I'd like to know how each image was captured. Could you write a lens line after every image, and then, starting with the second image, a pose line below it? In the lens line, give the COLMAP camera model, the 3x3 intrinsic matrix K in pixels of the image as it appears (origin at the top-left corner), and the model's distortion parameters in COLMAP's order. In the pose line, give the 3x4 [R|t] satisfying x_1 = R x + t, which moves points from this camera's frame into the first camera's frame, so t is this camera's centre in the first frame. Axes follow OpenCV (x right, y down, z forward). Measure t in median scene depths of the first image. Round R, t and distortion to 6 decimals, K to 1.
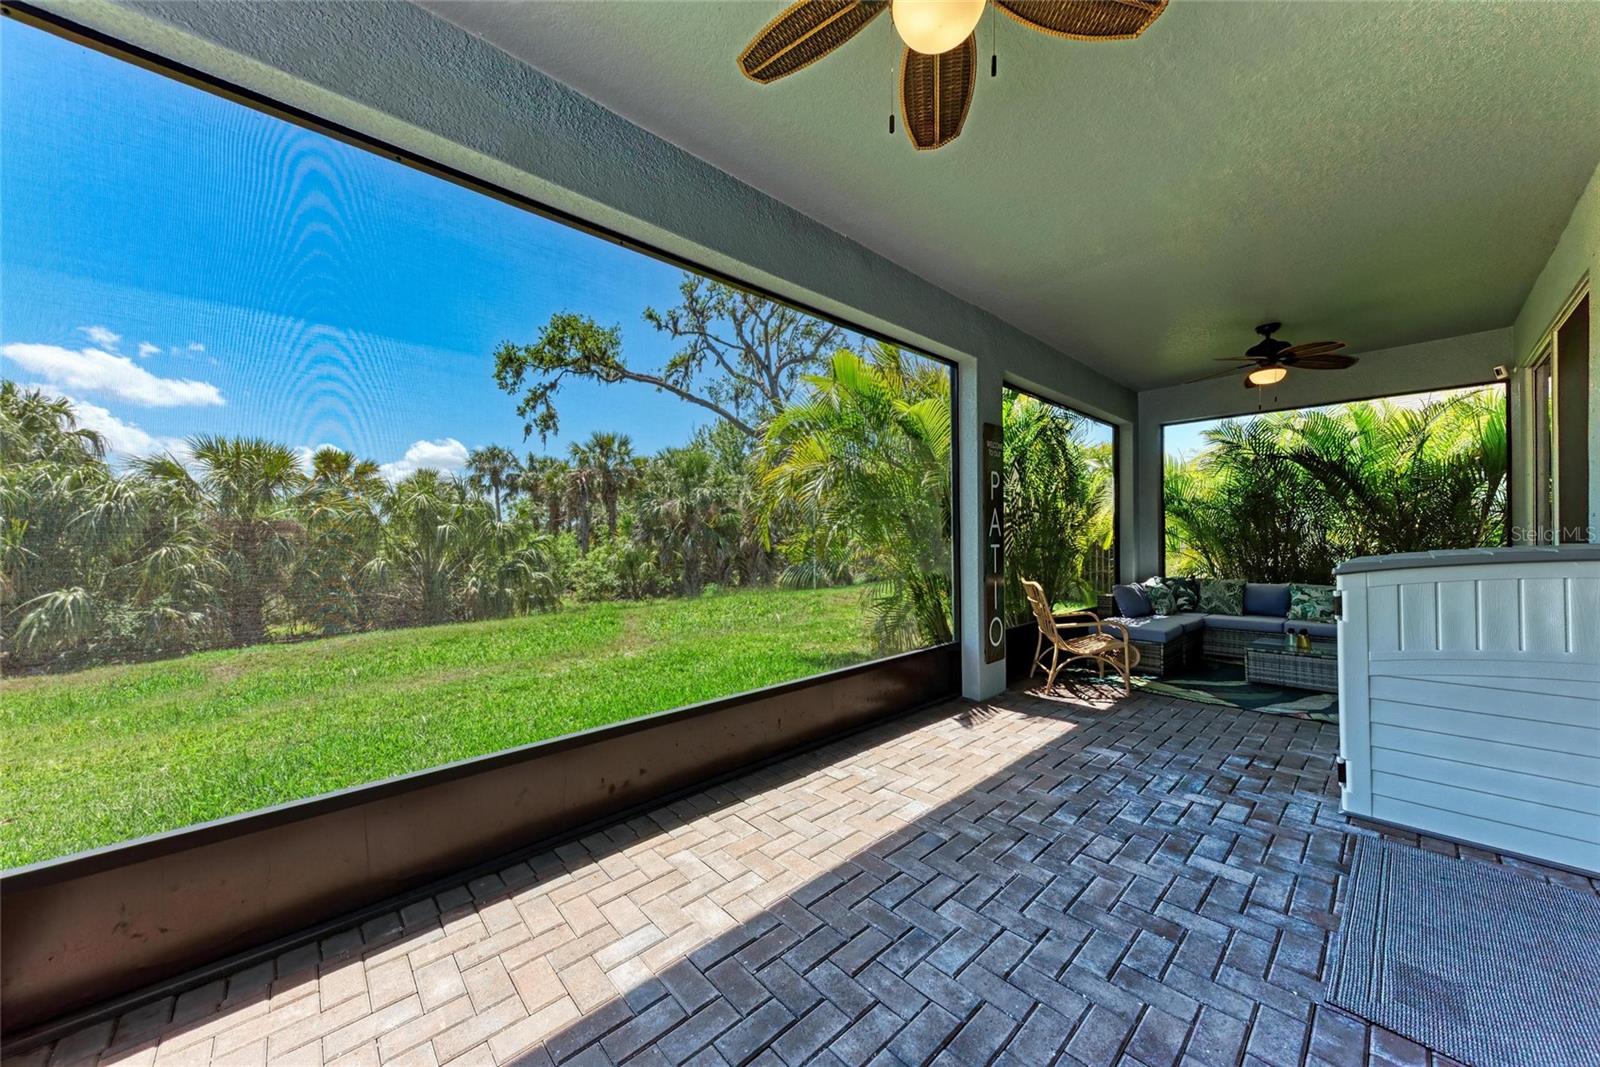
lens RADIAL K [[553.1, 0, 805.5], [0, 553.1, 537.2], [0, 0, 1]] dist [0.013388, -0.001177]
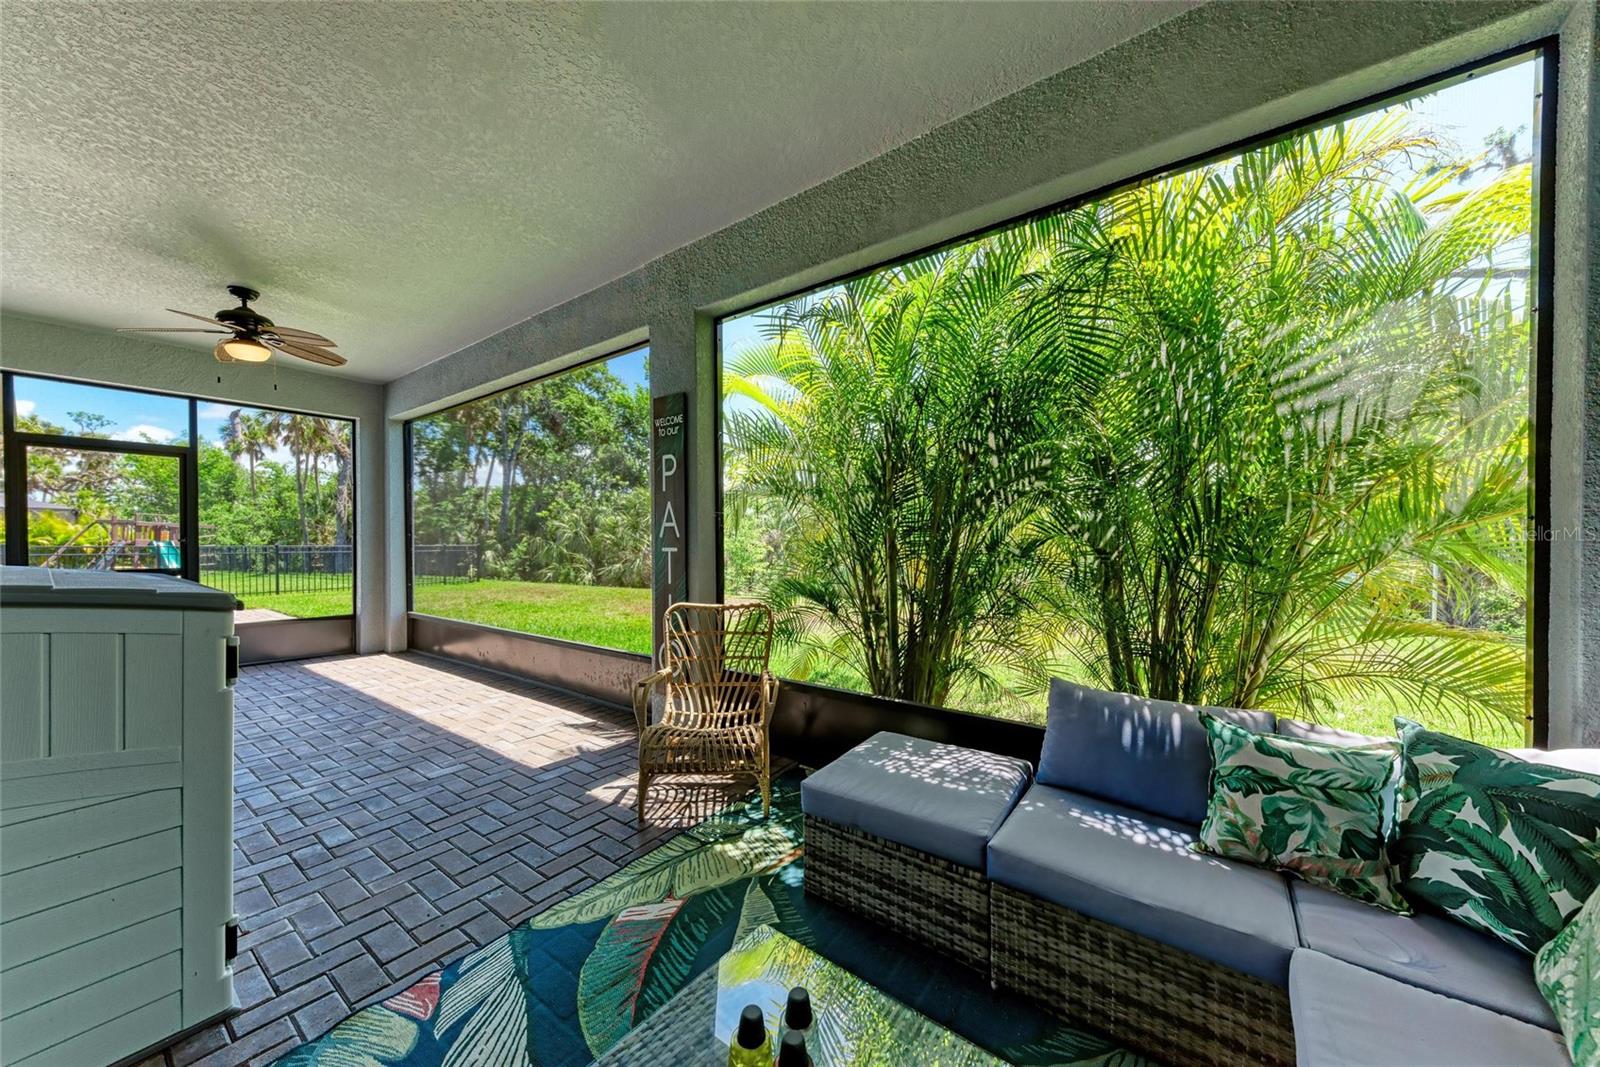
lens RADIAL K [[553.1, 0, 805.7], [0, 553.1, 539.2], [0, 0, 1]] dist [0.013388, -0.001177]
pose [[0.193292, 0.006908, -0.981117, 1.155991], [0.006070, 0.999948, 0.008236, -0.004397], [0.981122, -0.007547, 0.193240, 1.043302]]
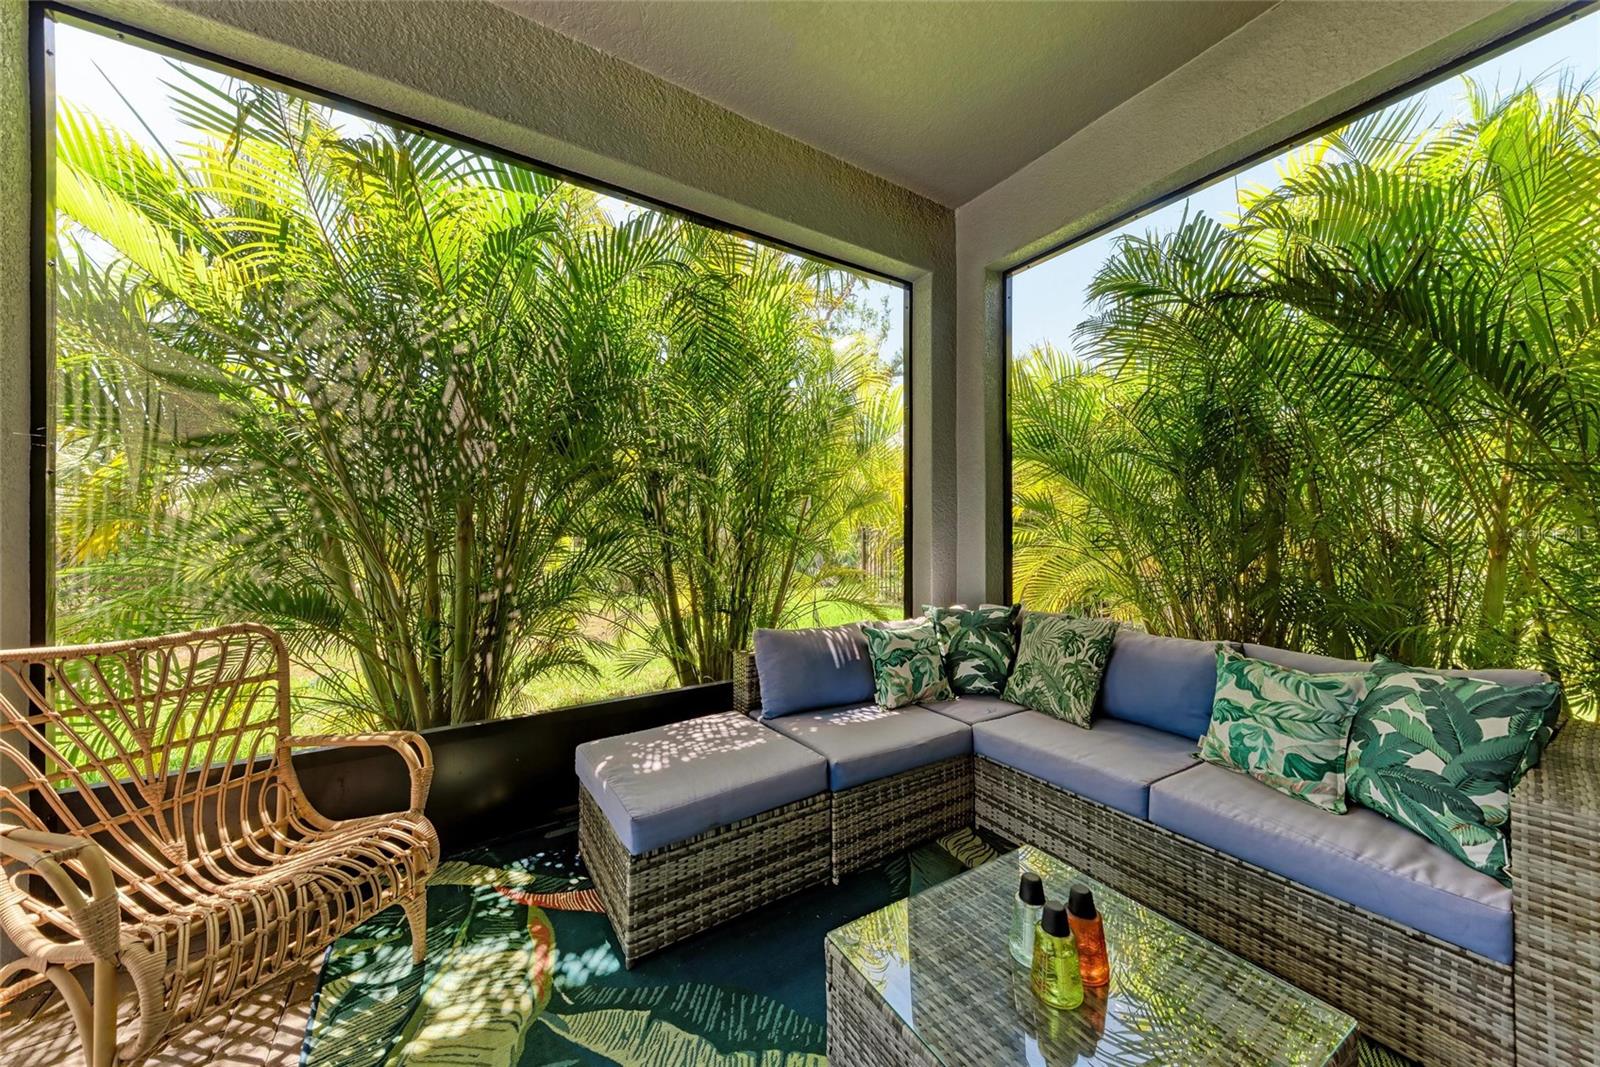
lens RADIAL K [[553.1, 0, 796.0], [0, 553.1, 527.3], [0, 0, 1]] dist [0.013388, -0.001177]
pose [[0.982238, -0.000744, -0.187636, 0.882266], [-0.000198, 0.999987, -0.005002, 0.019491], [0.187638, 0.004950, 0.982226, 0.812132]]
